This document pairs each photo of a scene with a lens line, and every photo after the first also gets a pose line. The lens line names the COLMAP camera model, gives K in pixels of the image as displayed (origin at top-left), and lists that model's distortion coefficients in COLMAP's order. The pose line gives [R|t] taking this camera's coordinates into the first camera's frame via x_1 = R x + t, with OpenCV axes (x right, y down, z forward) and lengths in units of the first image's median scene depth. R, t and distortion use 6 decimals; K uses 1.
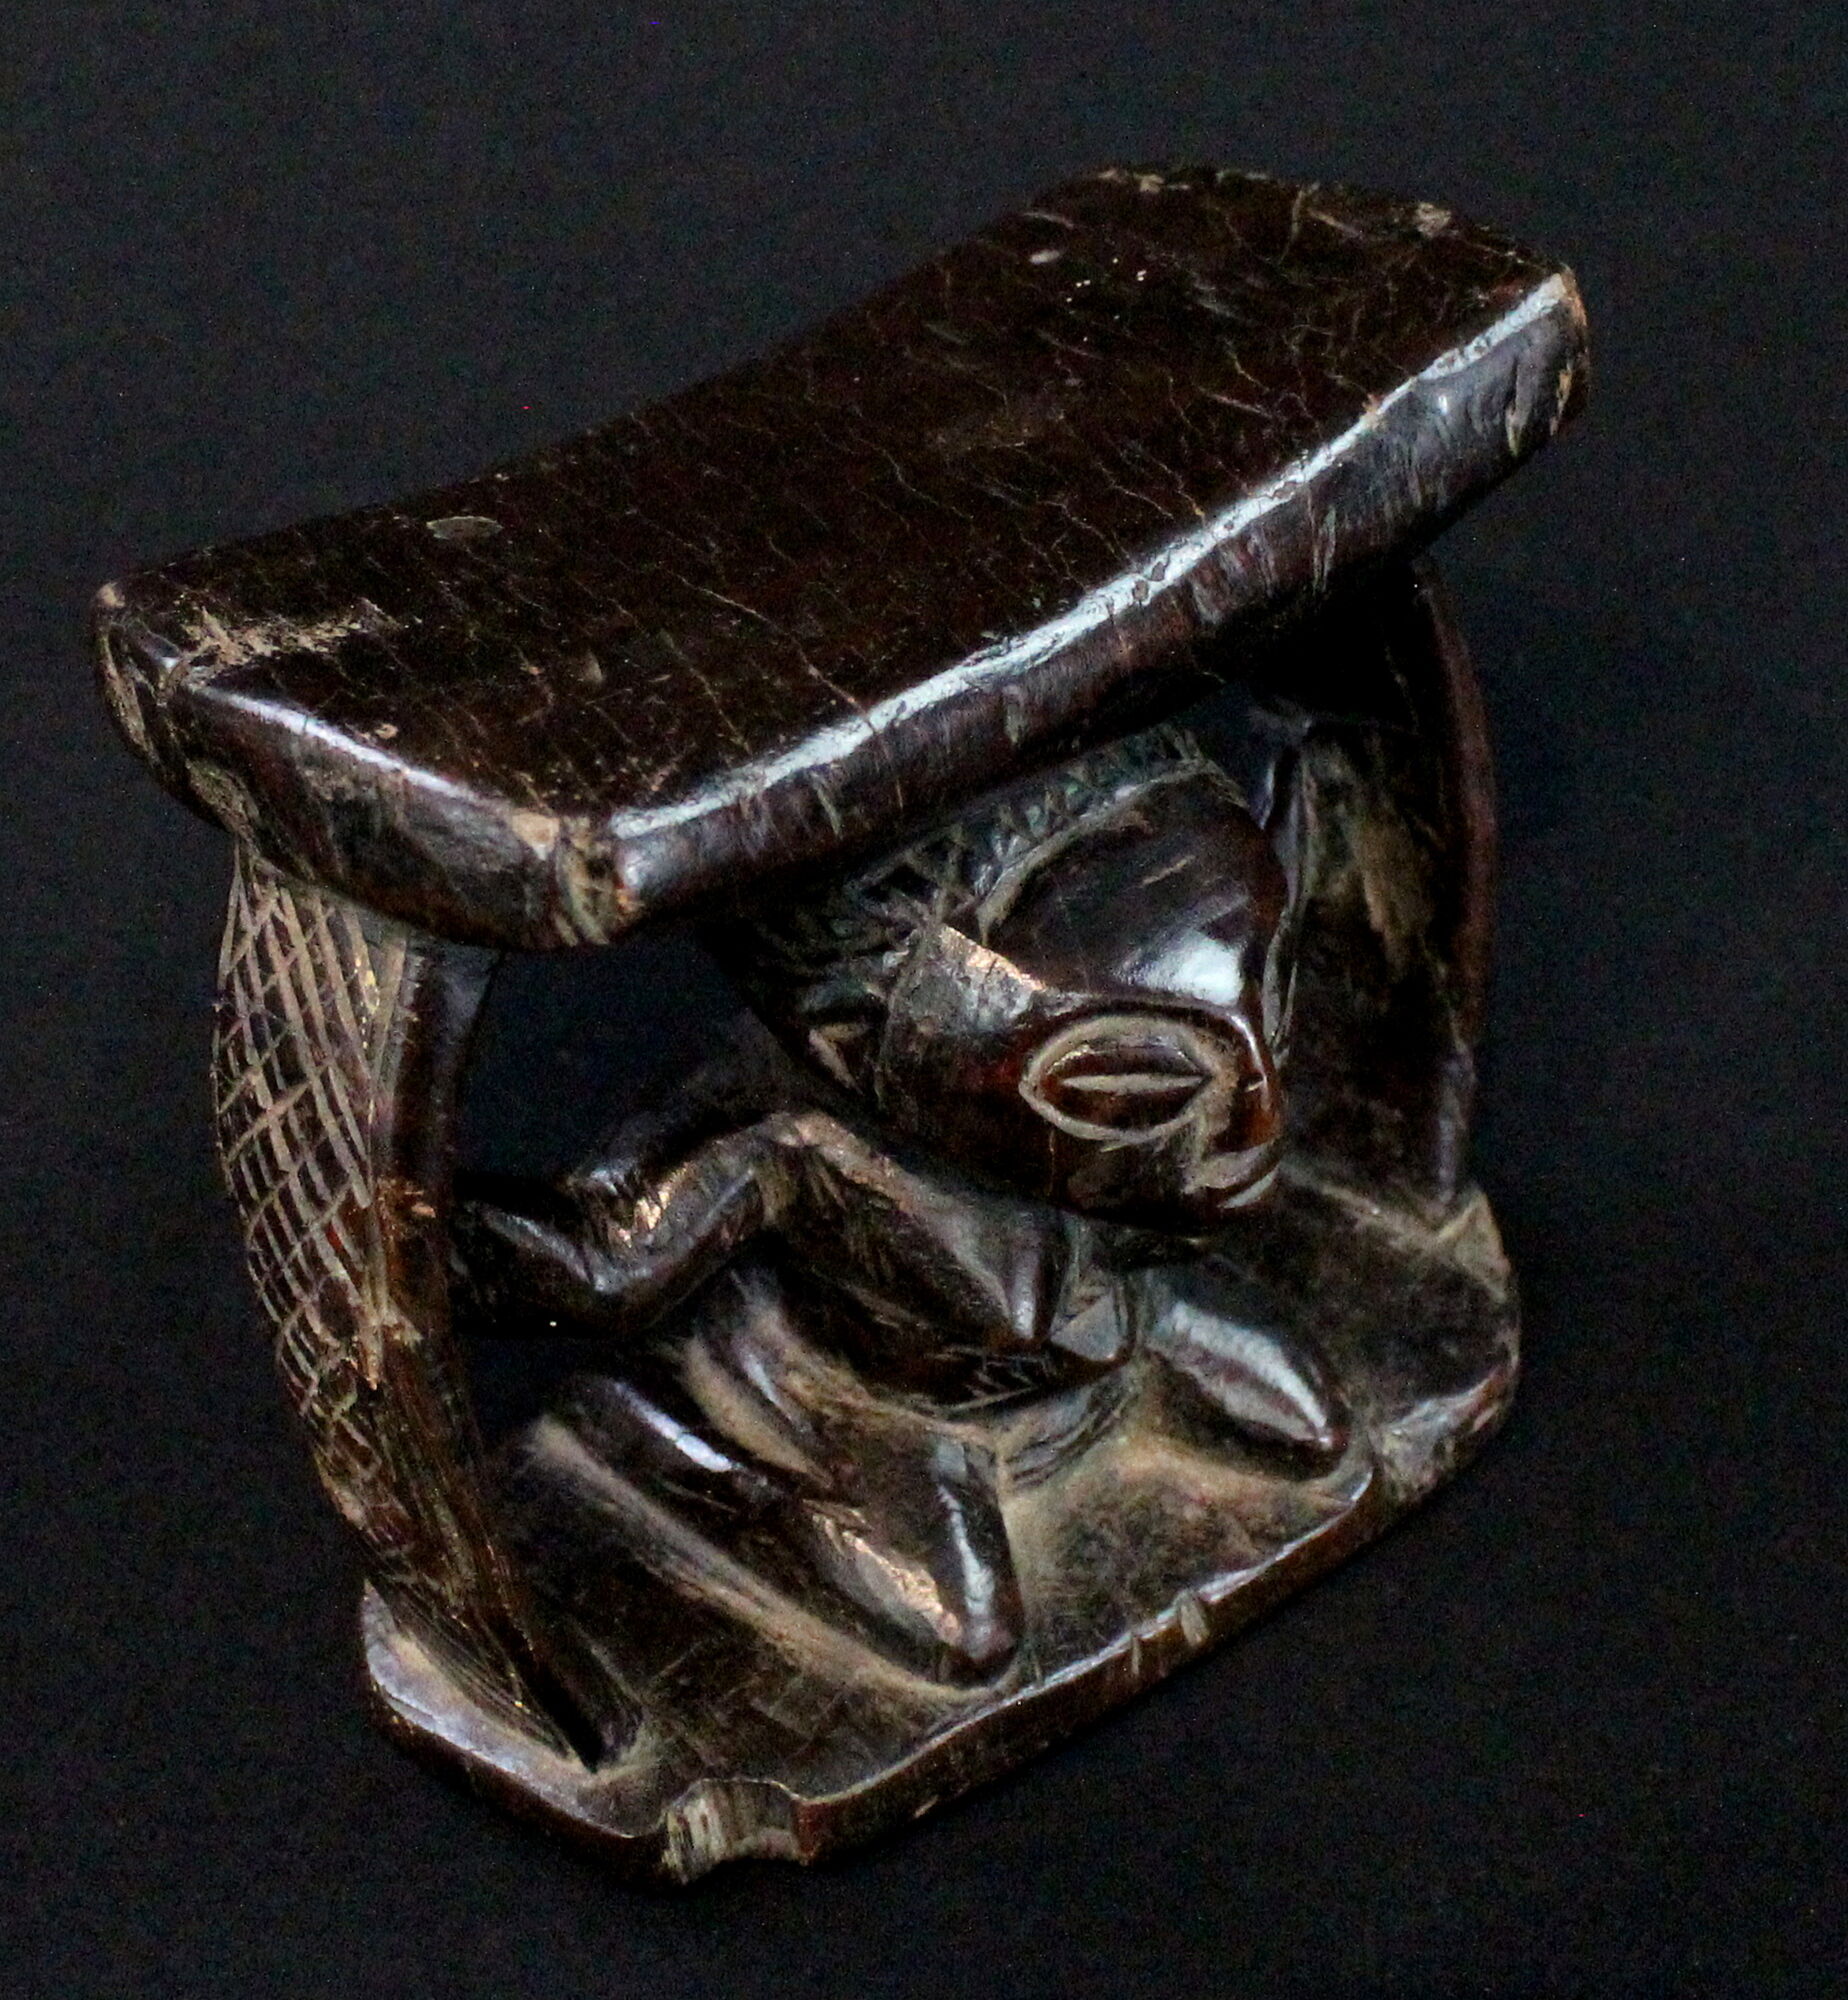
lens RADIAL K [[4016.5, 0, 911.9], [0, 4016.5, 989.4], [0, 0, 1]] dist [-0.133060, 0.000000]
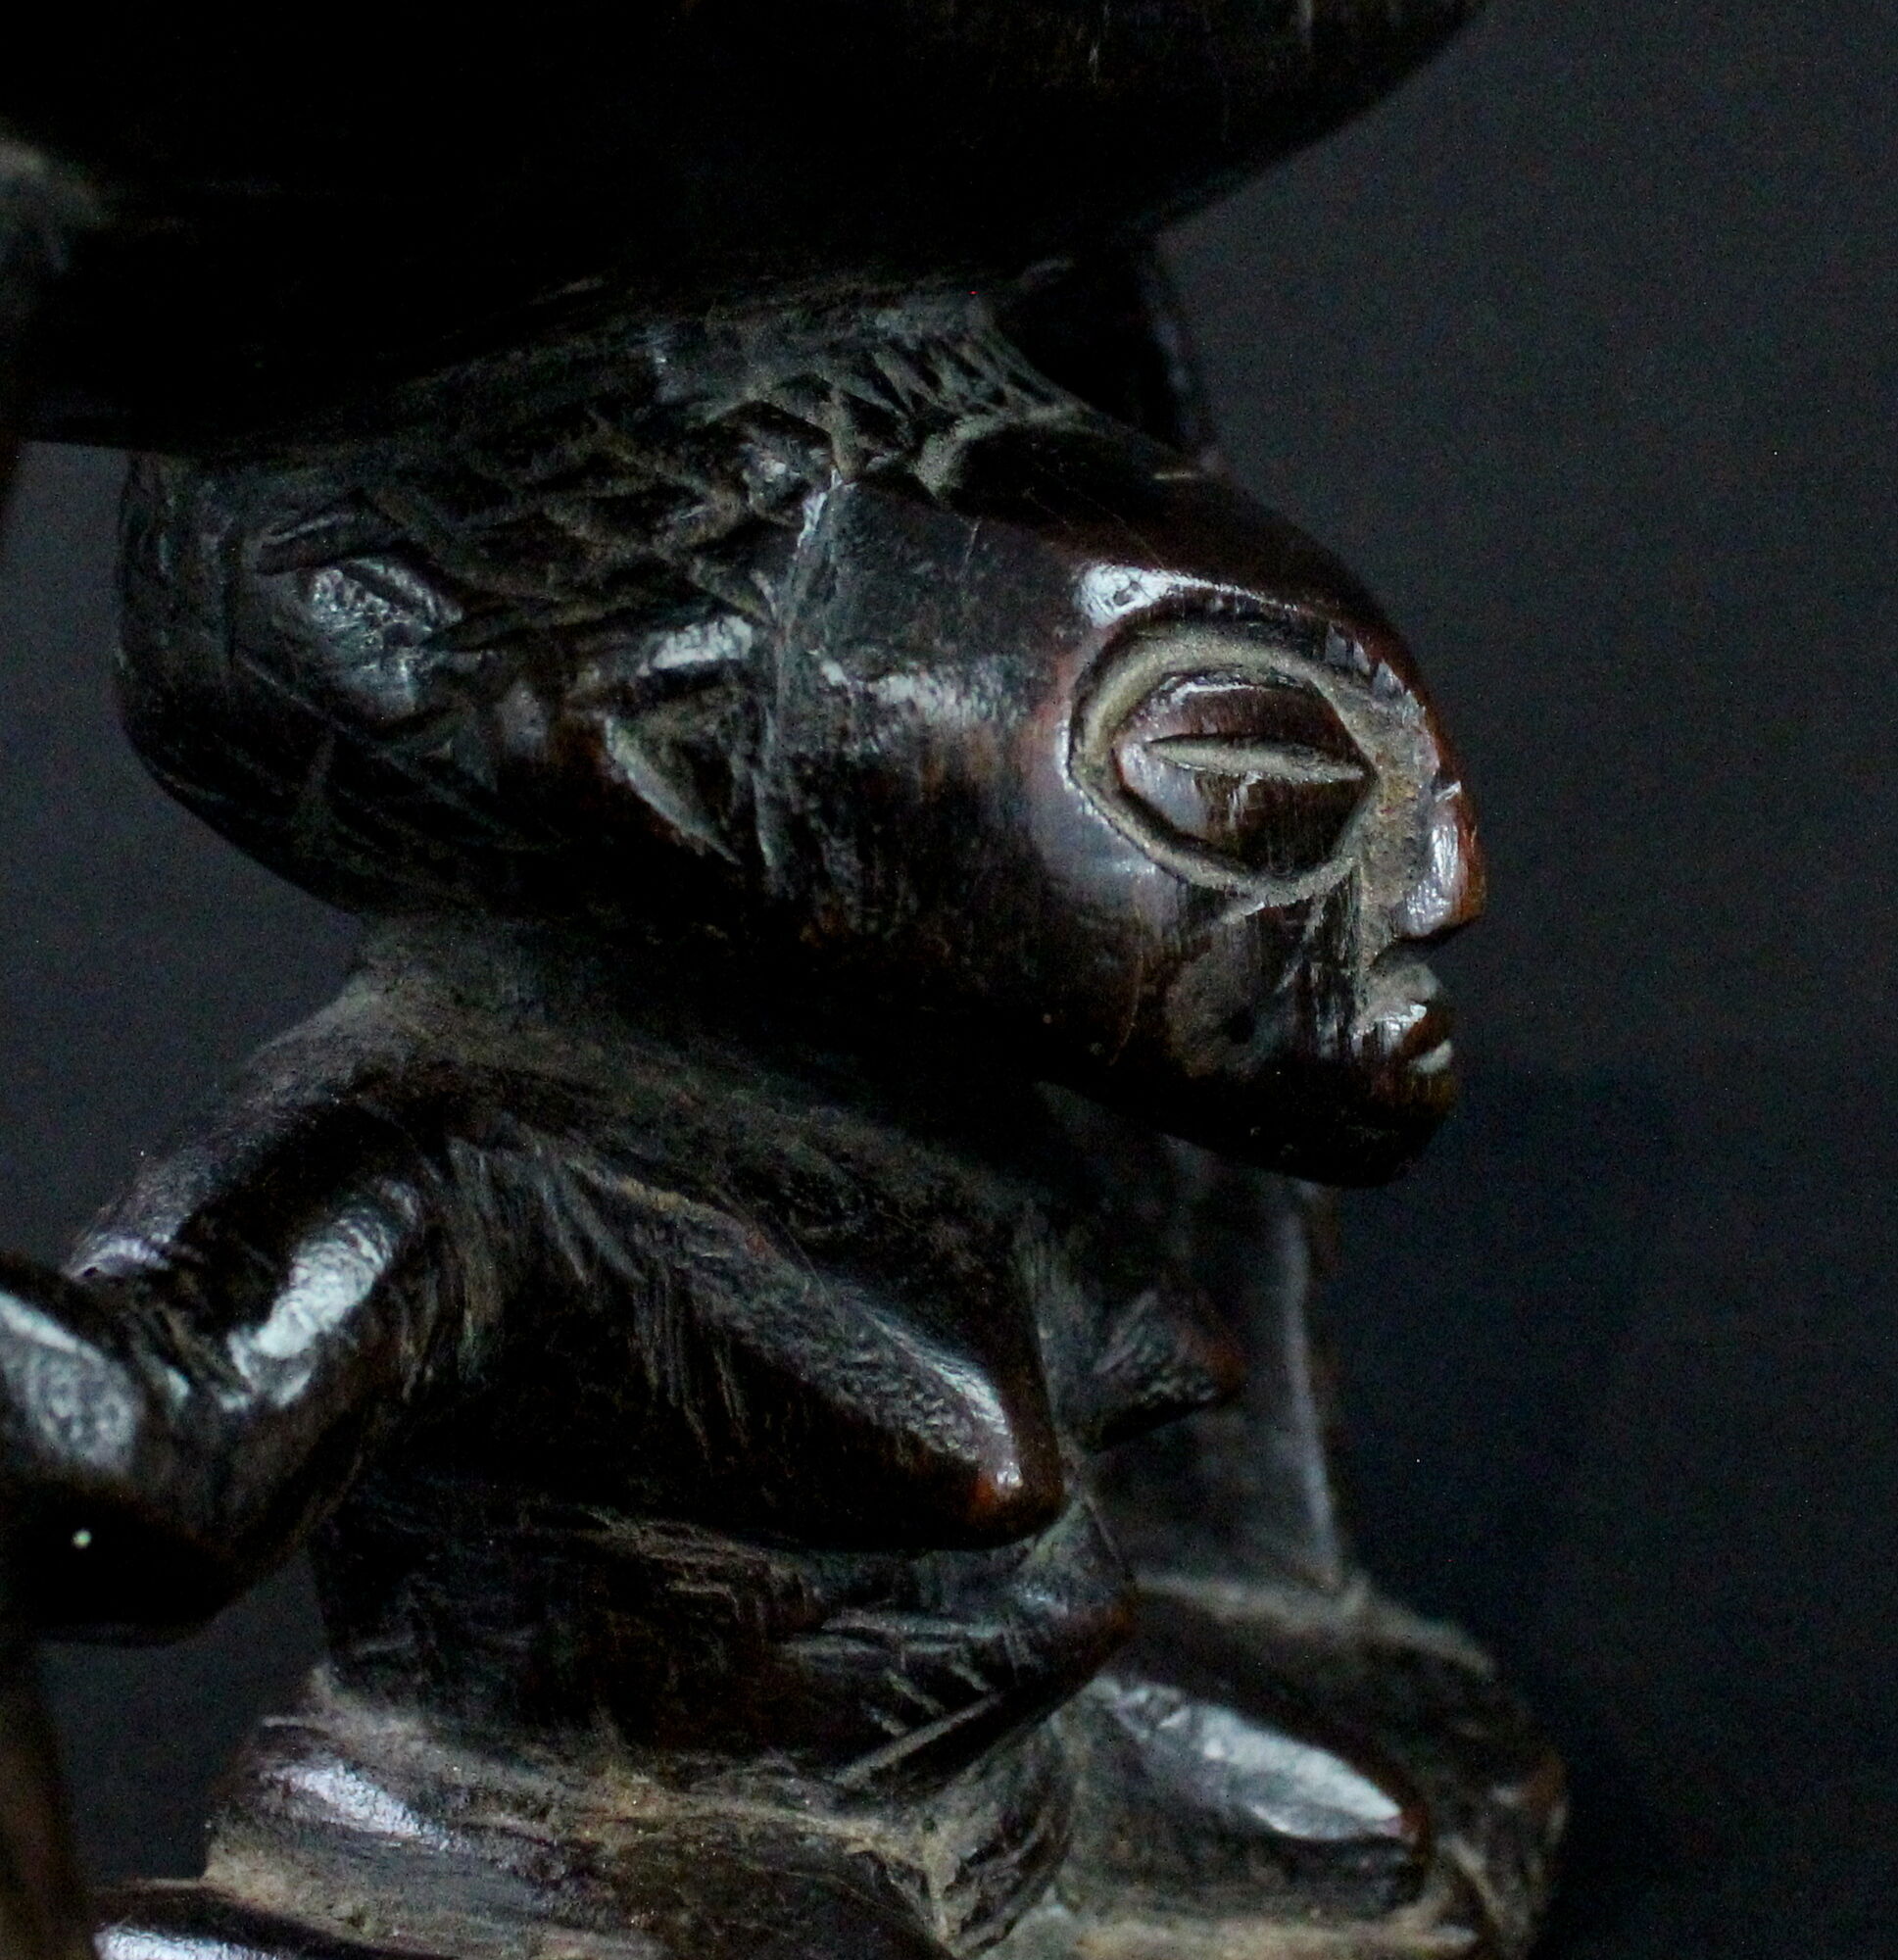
lens RADIAL K [[3618.5, 0, 1130.1], [0, 3618.5, 837.5], [0, 0, 1]] dist [-0.134725, 0.000000]
pose [[0.896918, -0.058850, 0.438263, -0.145783], [0.253150, 0.880959, -0.399783, 0.190779], [-0.362564, 0.469519, 0.805046, 0.592681]]
